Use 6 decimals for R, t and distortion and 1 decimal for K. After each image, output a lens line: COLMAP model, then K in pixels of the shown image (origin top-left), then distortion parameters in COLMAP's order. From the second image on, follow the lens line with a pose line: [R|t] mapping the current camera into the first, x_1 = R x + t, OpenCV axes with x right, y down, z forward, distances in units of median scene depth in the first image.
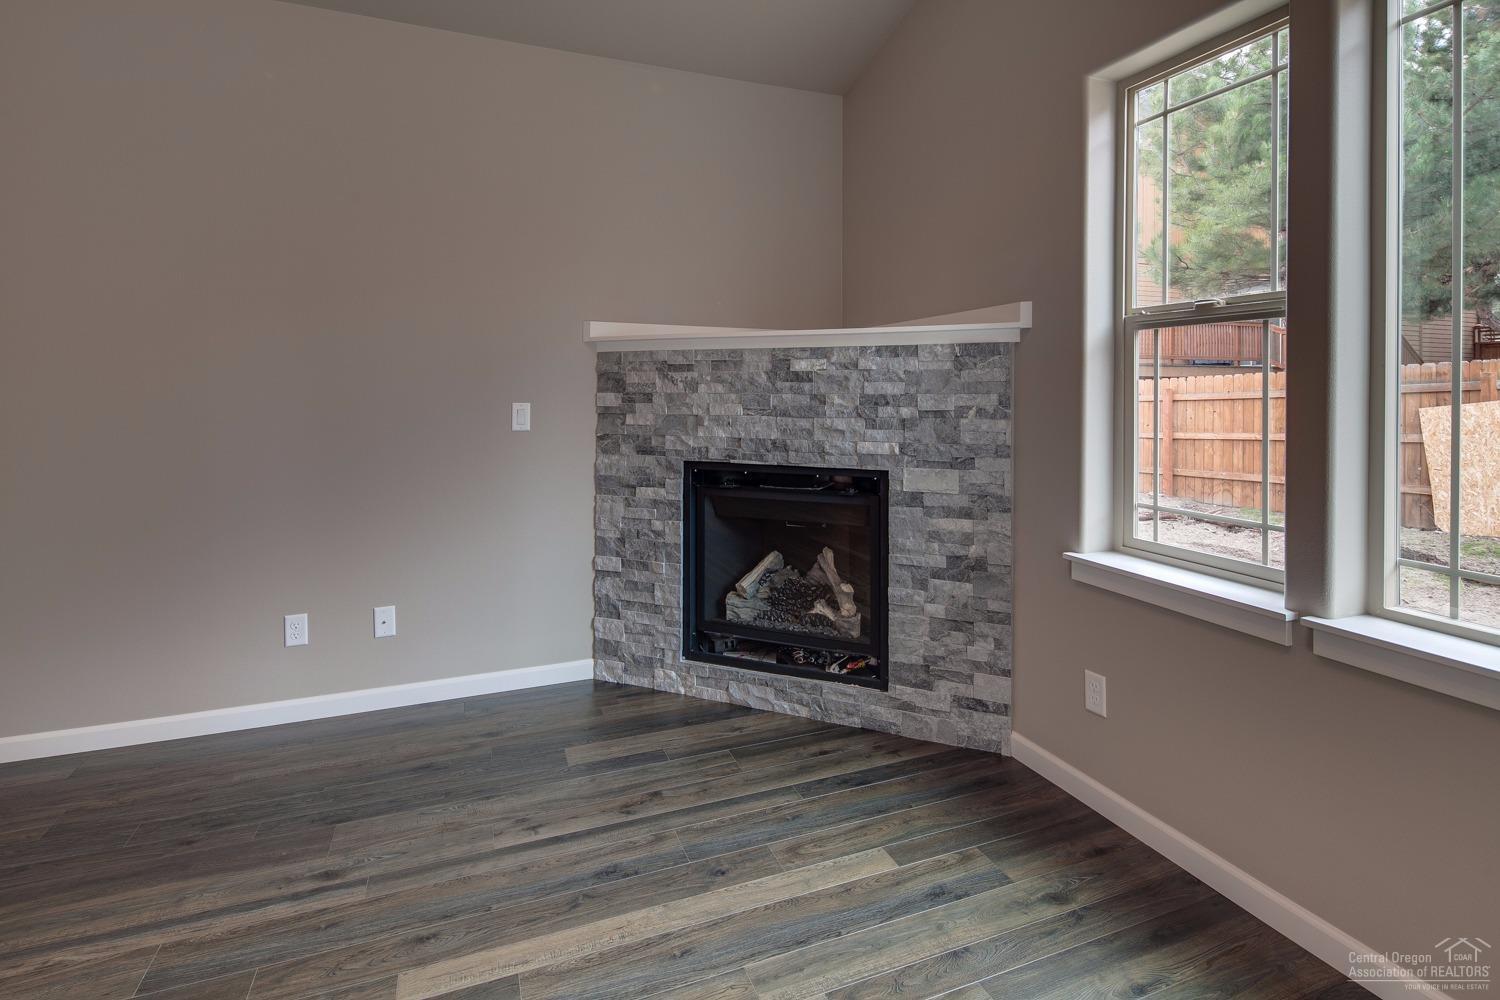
lens RADIAL K [[718.1, 0, 746.9], [0, 718.1, 396.3], [0, 0, 1]] dist [0.001920, -0.005580]
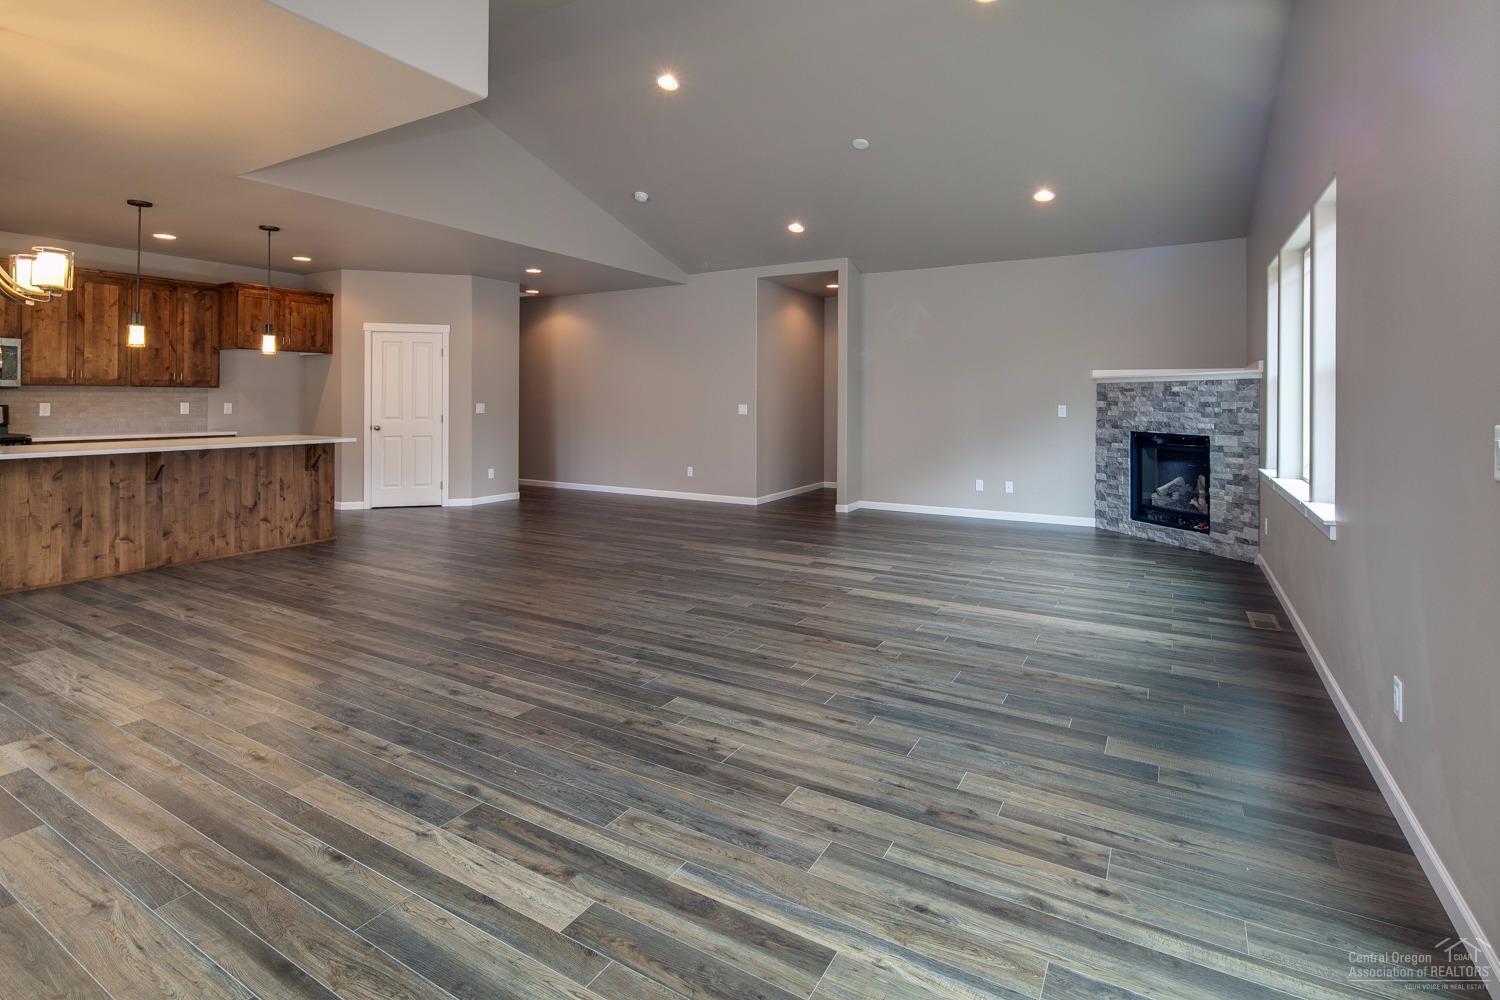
lens RADIAL K [[718.1, 0, 746.9], [0, 718.1, 396.3], [0, 0, 1]] dist [0.001920, -0.005580]
pose [[0.617656, -0.005788, -0.786427, 1.024479], [-0.002414, 0.999954, -0.009256, 0.003734], [0.786445, 0.007615, 0.617613, -1.457158]]
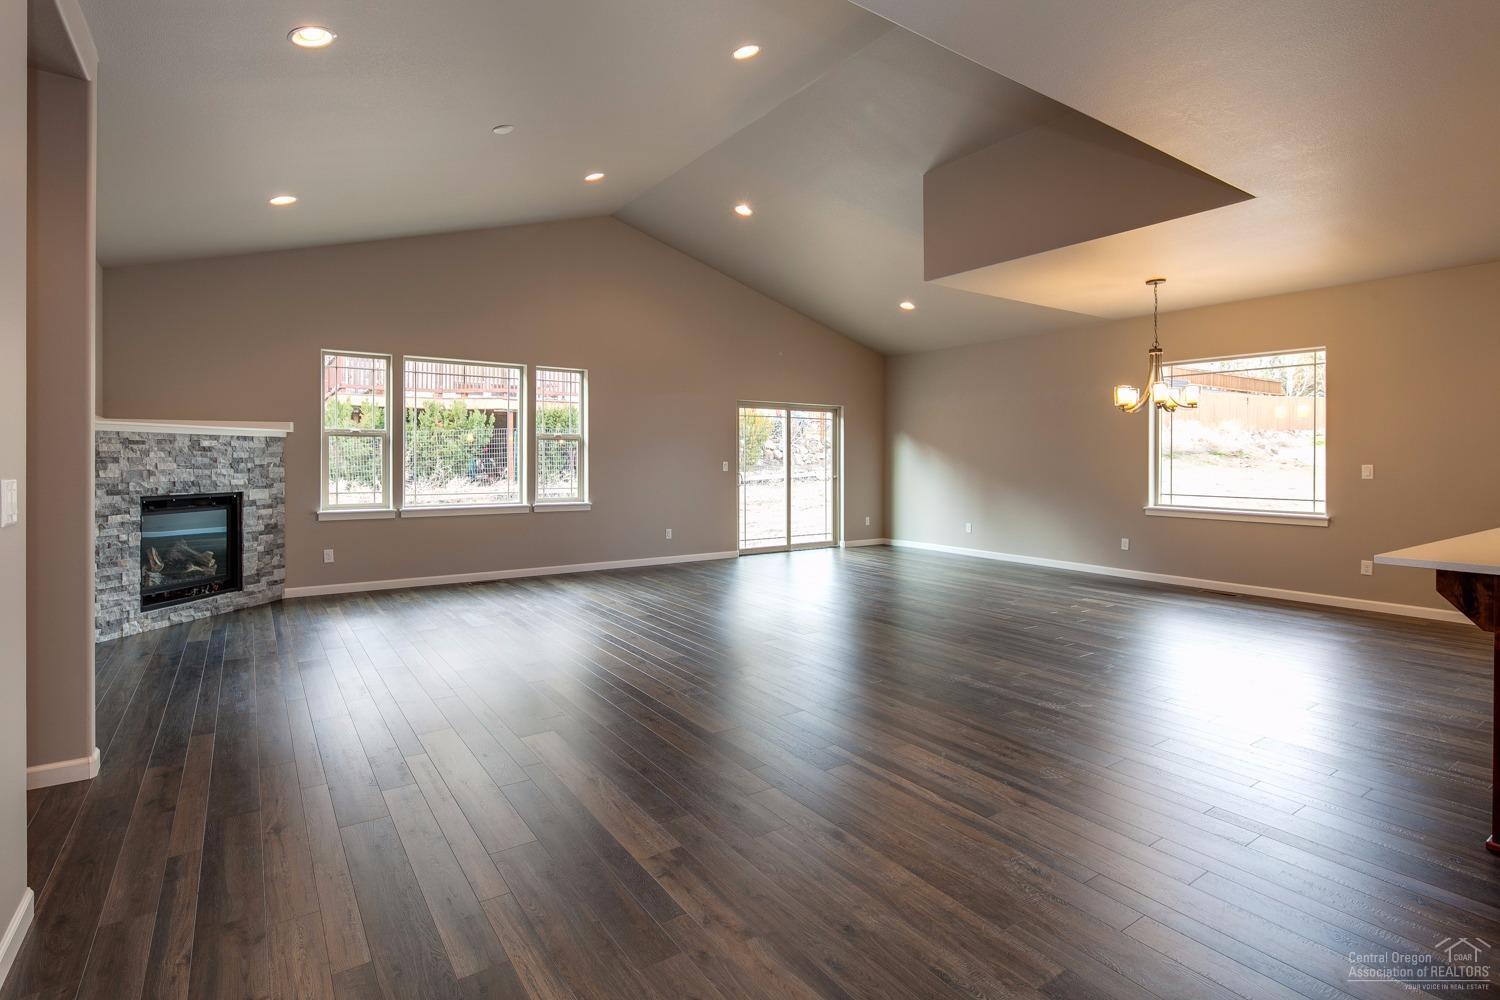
lens RADIAL K [[730.6, 0, 747.8], [0, 730.6, 457.4], [0, 0, 1]] dist [0.000392, -0.005940]
pose [[-0.224408, -0.003572, 0.974489, -2.287024], [0.000007, 0.999993, 0.003667, -0.011273], [-0.974495, 0.000830, -0.224407, -0.024586]]
